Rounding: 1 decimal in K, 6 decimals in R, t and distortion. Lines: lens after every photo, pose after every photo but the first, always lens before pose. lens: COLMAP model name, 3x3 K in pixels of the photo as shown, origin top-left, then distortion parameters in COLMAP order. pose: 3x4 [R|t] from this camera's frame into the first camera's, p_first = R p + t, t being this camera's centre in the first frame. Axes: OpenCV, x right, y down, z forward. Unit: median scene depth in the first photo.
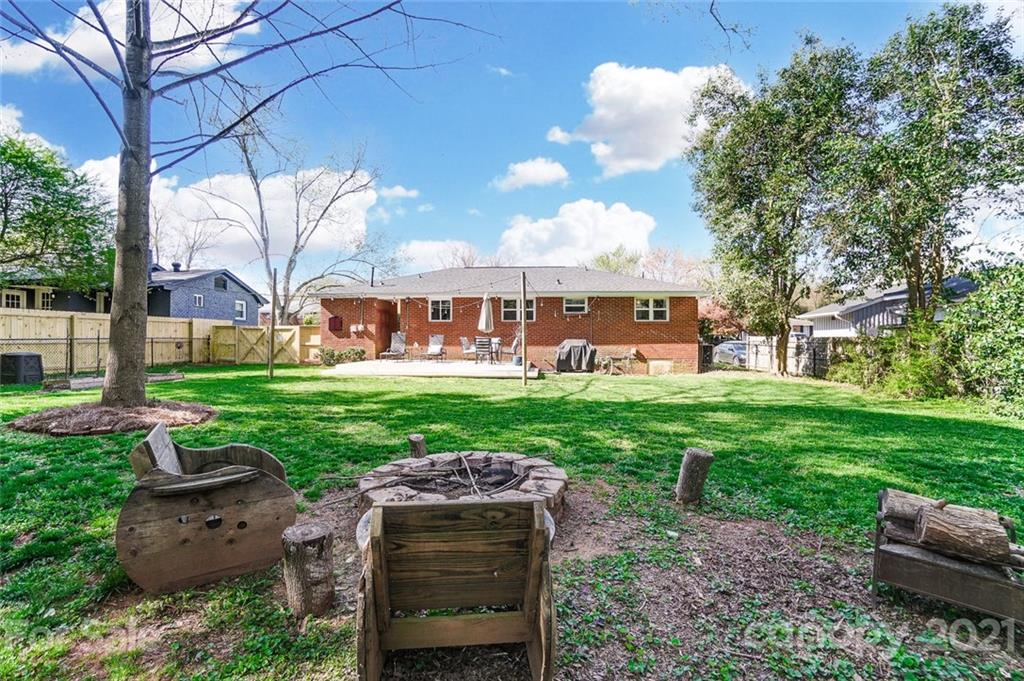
lens RADIAL K [[480.2, 0, 512.0], [0, 480.2, 340.5], [0, 0, 1]] dist [-0.013921, 0.000562]
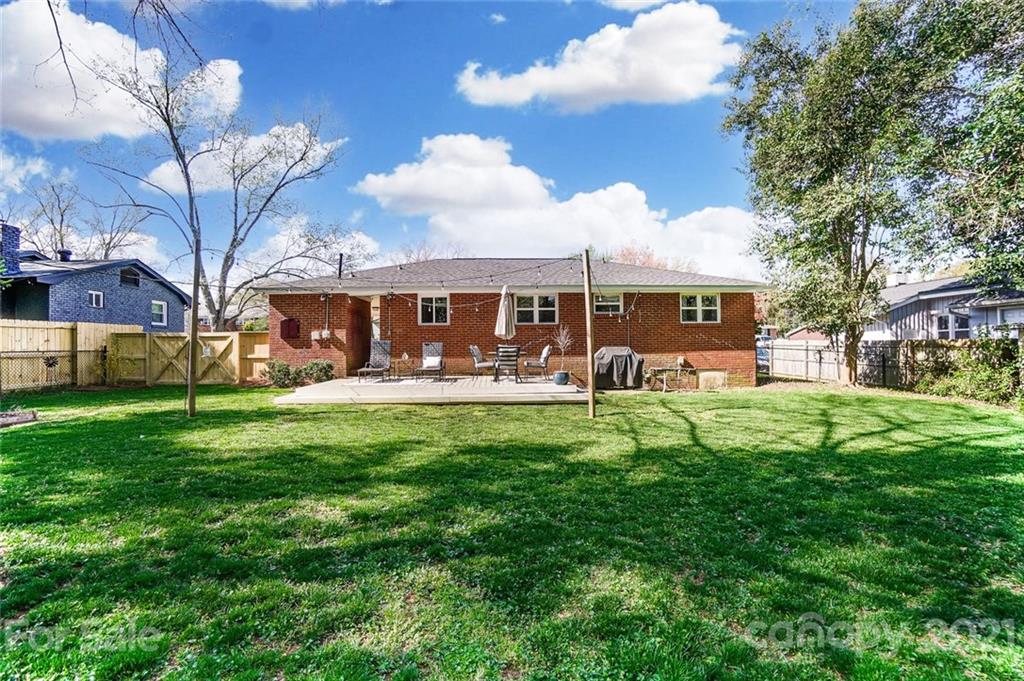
lens RADIAL K [[480.2, 0, 512.0], [0, 480.2, 340.5], [0, 0, 1]] dist [-0.013921, 0.000562]
pose [[0.994709, -0.009708, 0.102274, -0.104868], [0.010988, 0.999868, -0.011961, -0.004624], [-0.102145, 0.013021, 0.994684, 0.234661]]
